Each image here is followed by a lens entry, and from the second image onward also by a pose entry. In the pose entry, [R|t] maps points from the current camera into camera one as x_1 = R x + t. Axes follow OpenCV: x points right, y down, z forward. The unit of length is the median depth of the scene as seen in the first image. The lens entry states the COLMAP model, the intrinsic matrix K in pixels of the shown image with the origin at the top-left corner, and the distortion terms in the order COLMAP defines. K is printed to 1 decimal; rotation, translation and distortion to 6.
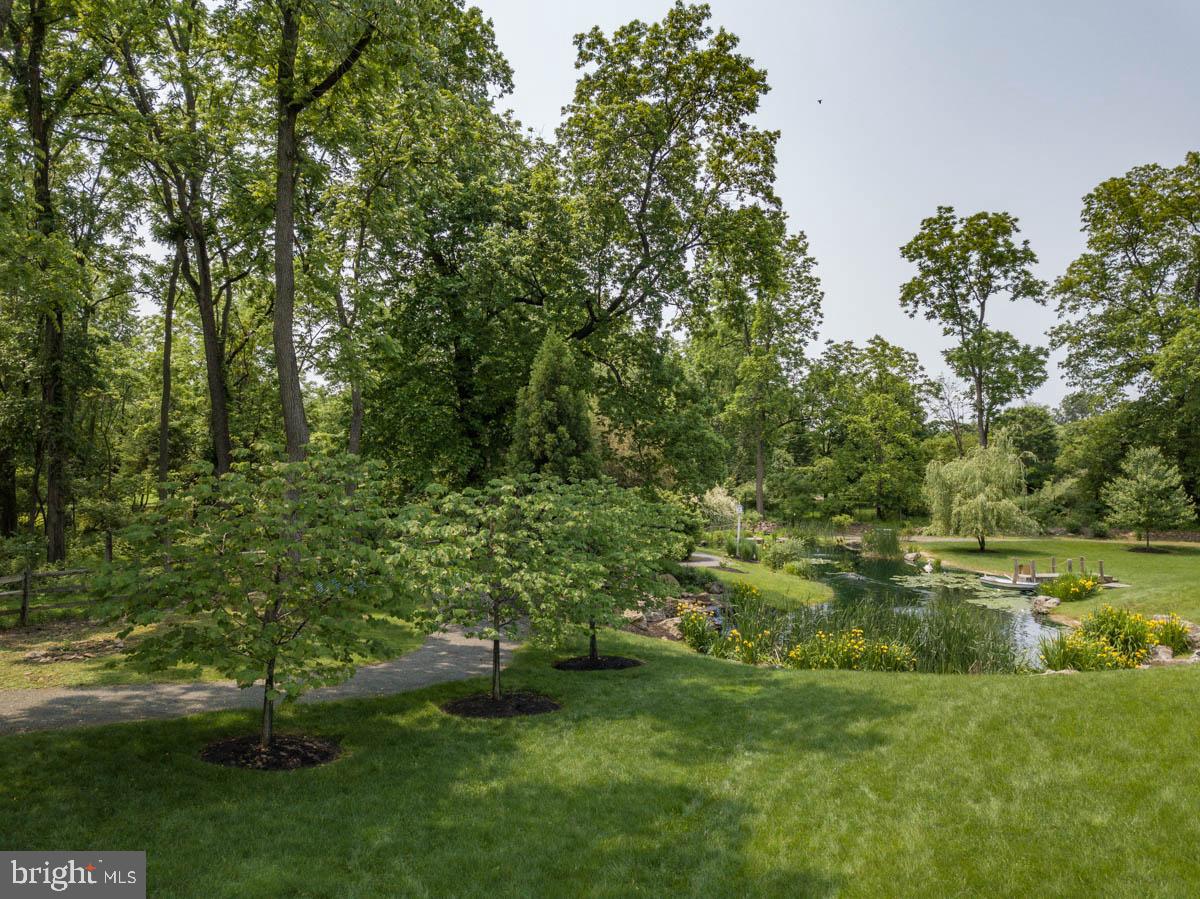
lens RADIAL K [[924.4, 0, 598.3], [0, 924.4, 454.3], [0, 0, 1]] dist [0.024608, 0.006886]
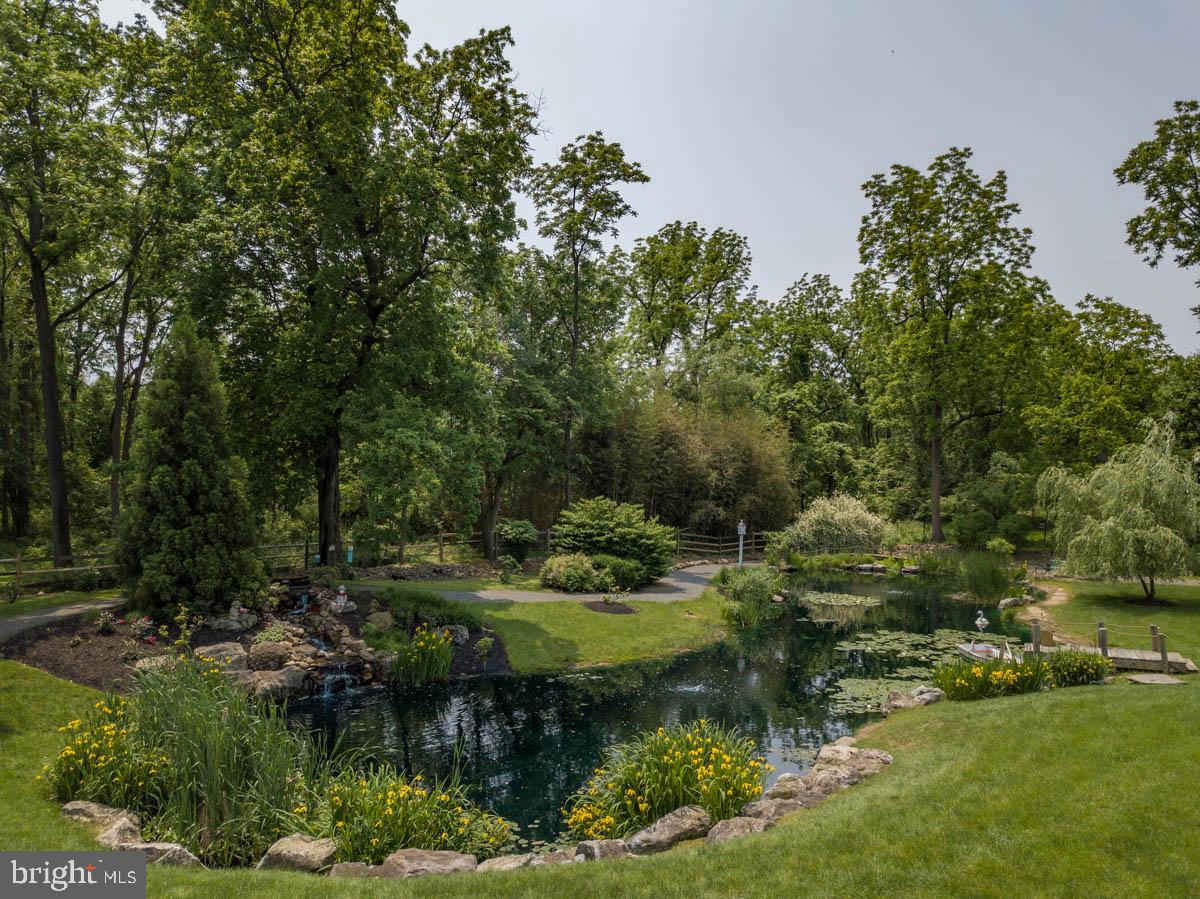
lens RADIAL K [[911.3, 0, 597.3], [0, 911.3, 462.6], [0, 0, 1]] dist [-0.009542, 0.060932]
pose [[0.890717, -0.001140, -0.454558, 0.303126], [0.003270, 0.999987, 0.003900, -0.000375], [0.454547, -0.004960, 0.890709, 0.191430]]
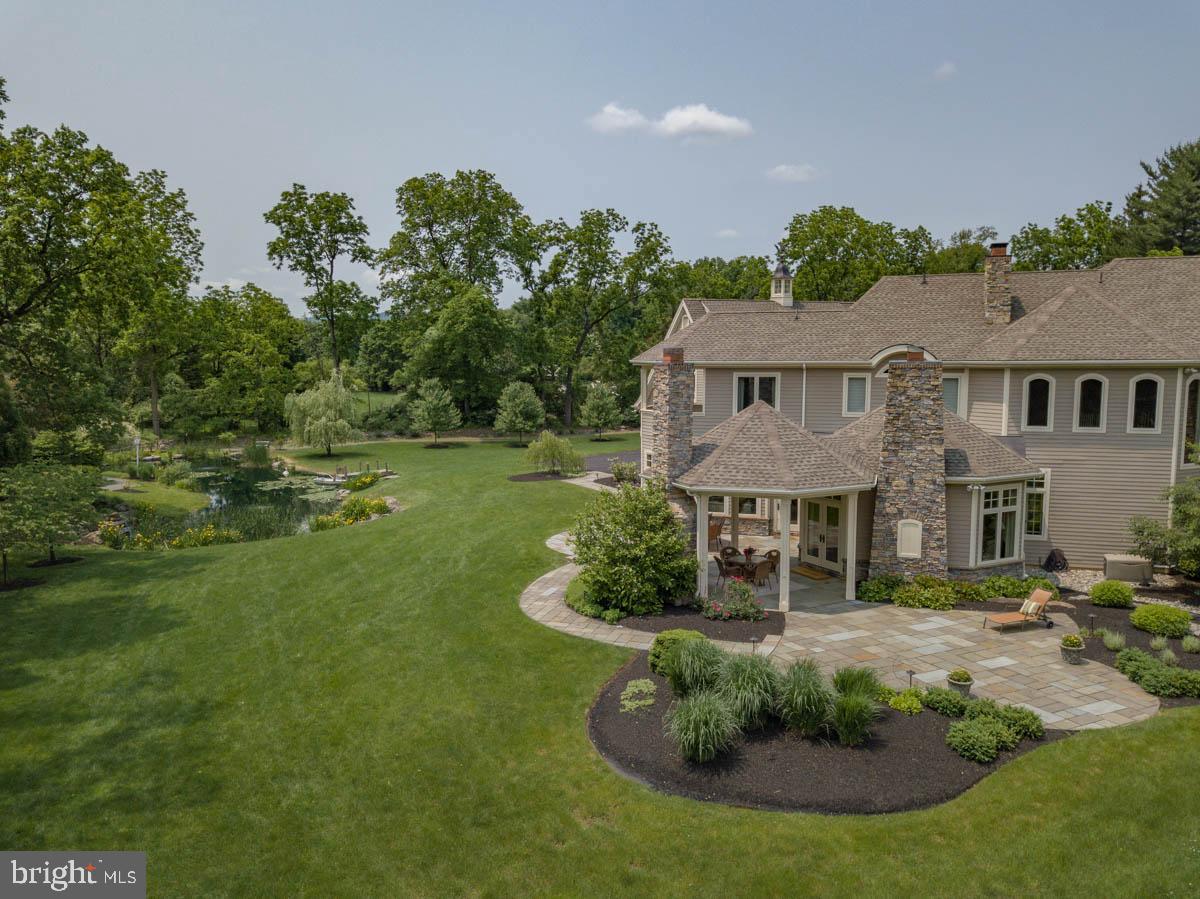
lens RADIAL K [[933.4, 0, 598.3], [0, 933.4, 457.9], [0, 0, 1]] dist [0.022834, 0.005842]
pose [[0.820607, -0.080475, 0.565799, -0.046794], [0.006268, 0.991244, 0.131896, -0.064264], [-0.571459, -0.104688, 0.813926, -0.328503]]
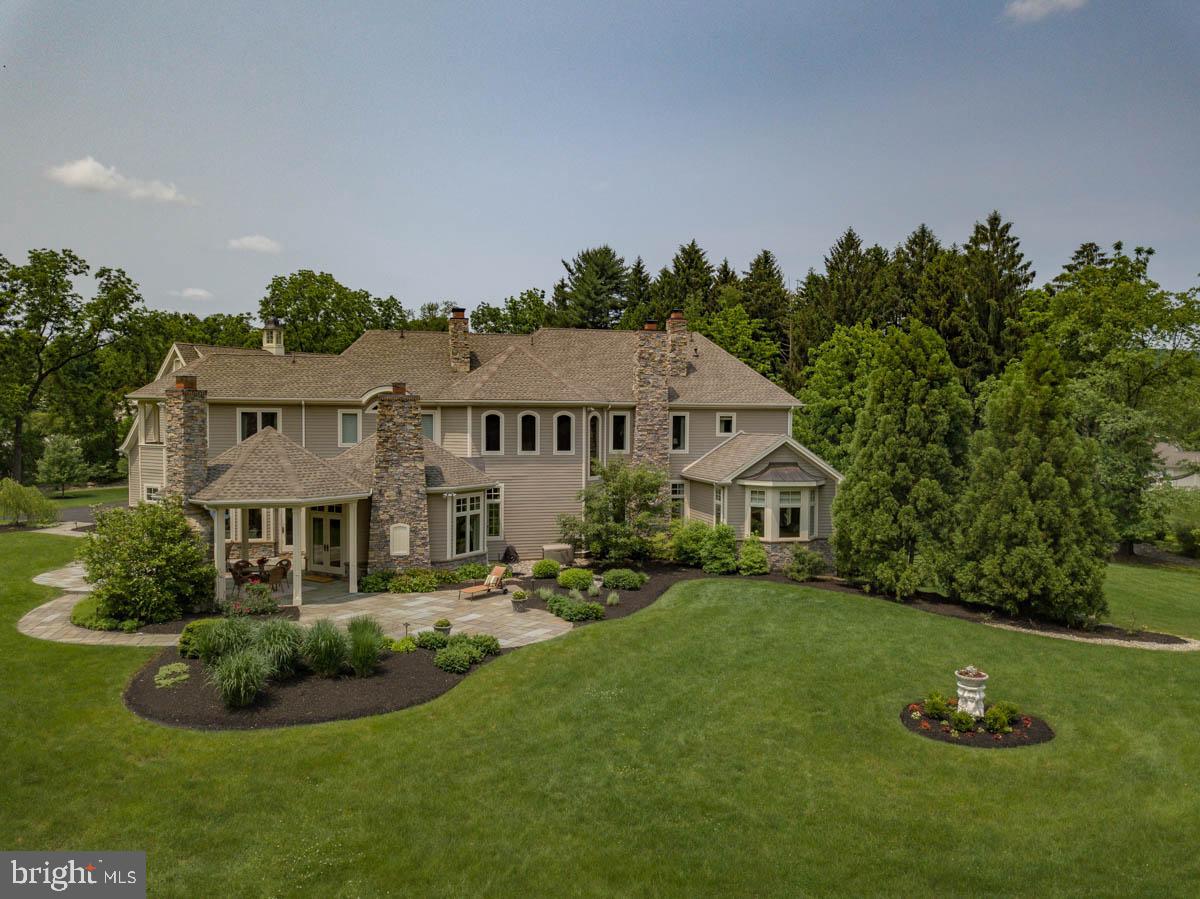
lens RADIAL K [[919.9, 0, 600.3], [0, 919.9, 455.3], [0, 0, 1]] dist [0.029876, 0.002782]
pose [[0.404581, -0.048431, 0.913219, -0.107847], [-0.013865, 0.998157, 0.059078, -0.050323], [-0.914397, -0.036564, 0.403164, -0.369642]]
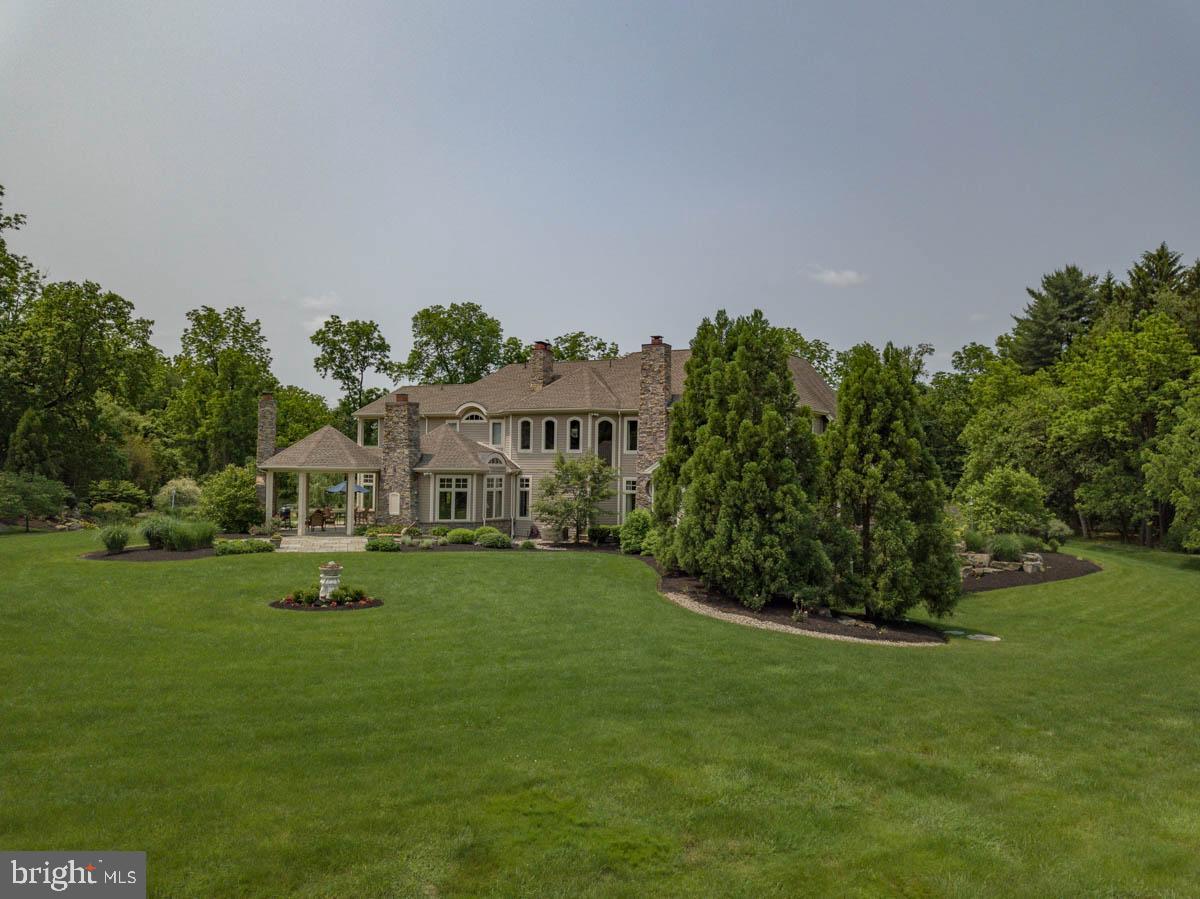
lens RADIAL K [[913.2, 0, 597.9], [0, 913.2, 456.8], [0, 0, 1]] dist [0.036037, -0.006832]
pose [[0.917519, 0.009897, 0.397568, 0.151630], [-0.011101, 0.999938, 0.000726, -0.013866], [-0.397536, -0.005079, 0.917572, -0.758736]]
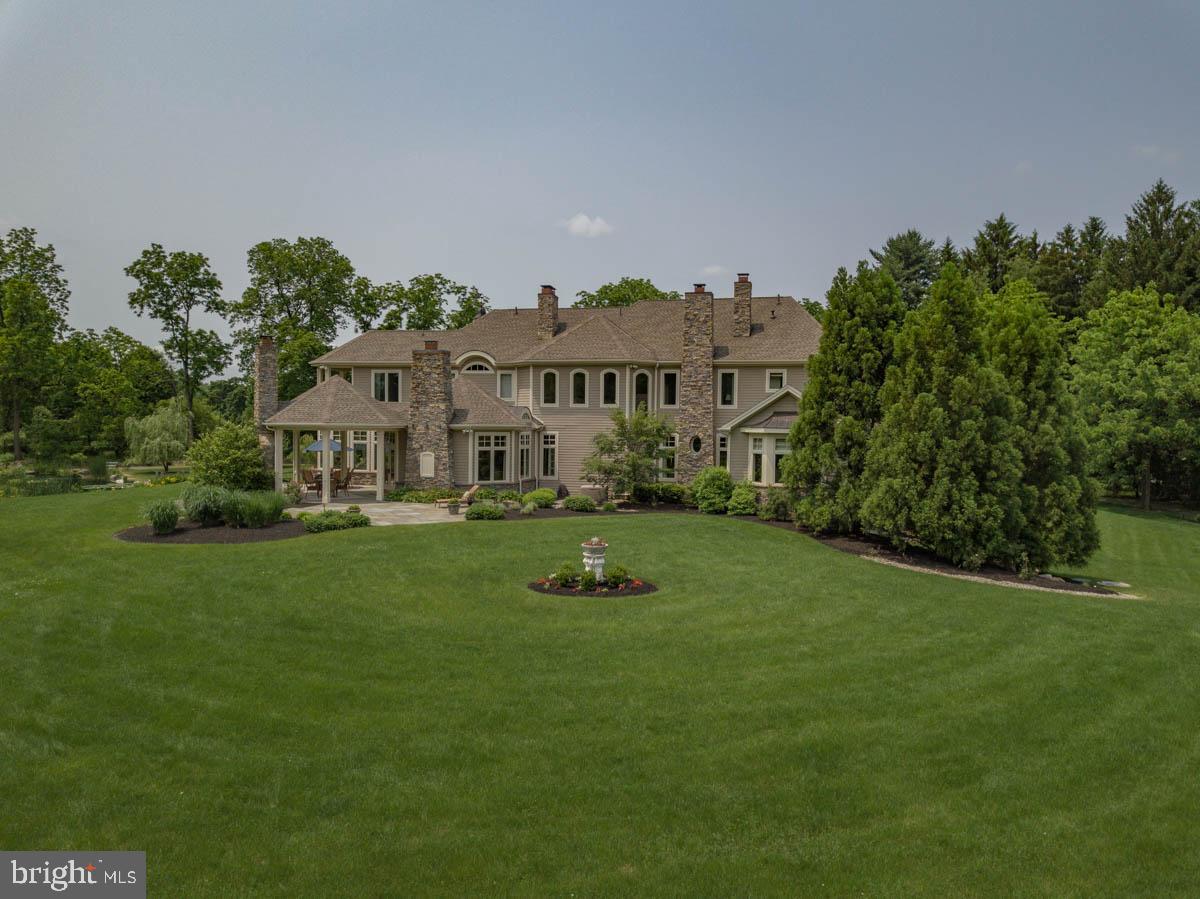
lens RADIAL K [[913.2, 0, 597.9], [0, 913.2, 456.8], [0, 0, 1]] dist [0.036037, -0.006832]
pose [[0.780890, -0.026122, 0.624122, -0.004267], [-0.010213, 0.998458, 0.054568, -0.016292], [-0.624584, -0.048986, 0.779419, -0.620918]]
